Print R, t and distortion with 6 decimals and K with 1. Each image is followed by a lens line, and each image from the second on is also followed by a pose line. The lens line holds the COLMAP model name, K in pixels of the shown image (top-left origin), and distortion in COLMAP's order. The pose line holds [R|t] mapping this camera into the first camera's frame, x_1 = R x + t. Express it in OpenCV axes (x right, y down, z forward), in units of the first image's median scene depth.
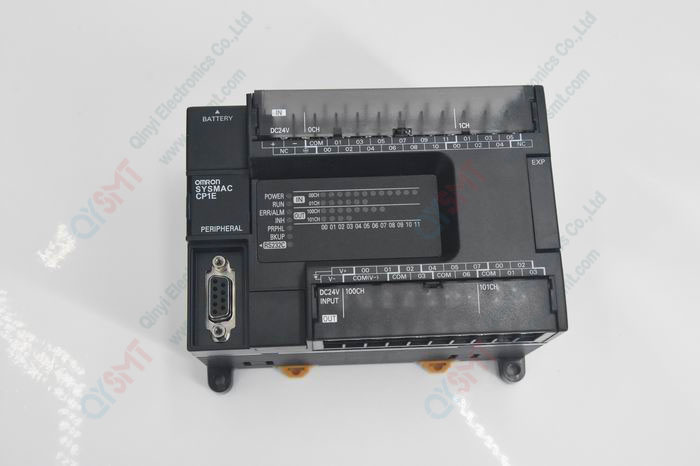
lens RADIAL K [[899.2, 0, 350.0], [0, 899.2, 233.0], [0, 0, 1]] dist [0.017376, 0.001897]
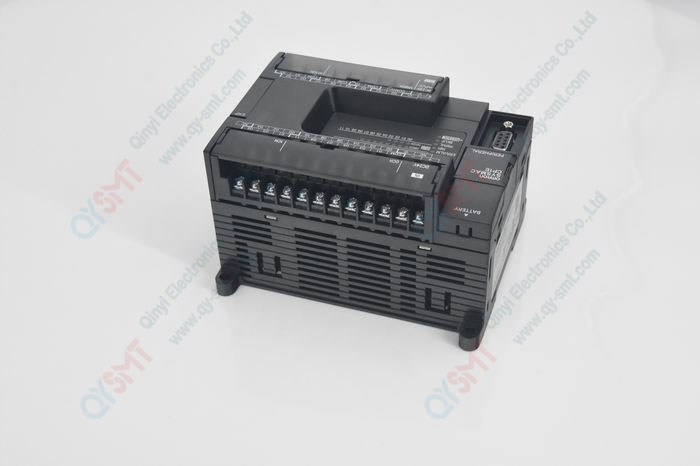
lens RADIAL K [[1013.0, 0, 350.0], [0, 1013.0, 233.0], [0, 0, 1]] dist [0.003368, 0.000408]
pose [[-0.930314, -0.231256, 0.284668, -0.395497], [0.357703, -0.400651, 0.843521, -1.325049], [-0.081017, 0.886566, 0.455452, 0.468967]]
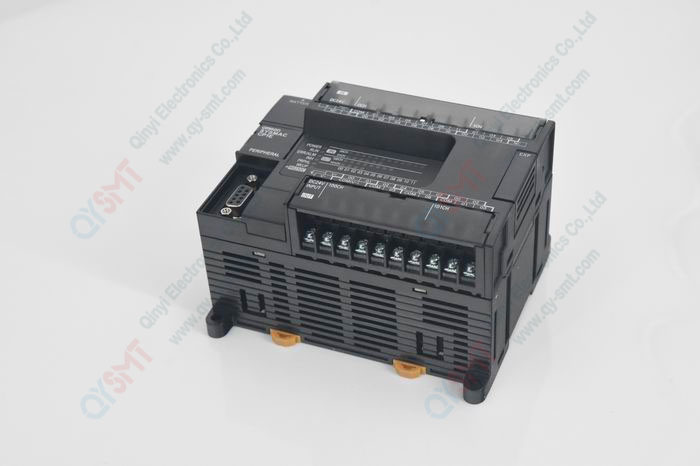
lens RADIAL K [[1239.6, 0, 350.0], [0, 1239.6, 233.0], [0, 0, 1]] dist [0.044718, 0.046845]
pose [[0.905237, 0.203057, -0.373248, 0.625478], [-0.384389, 0.765706, -0.515694, 0.918463], [0.181083, 0.610297, 0.771198, -0.227485]]
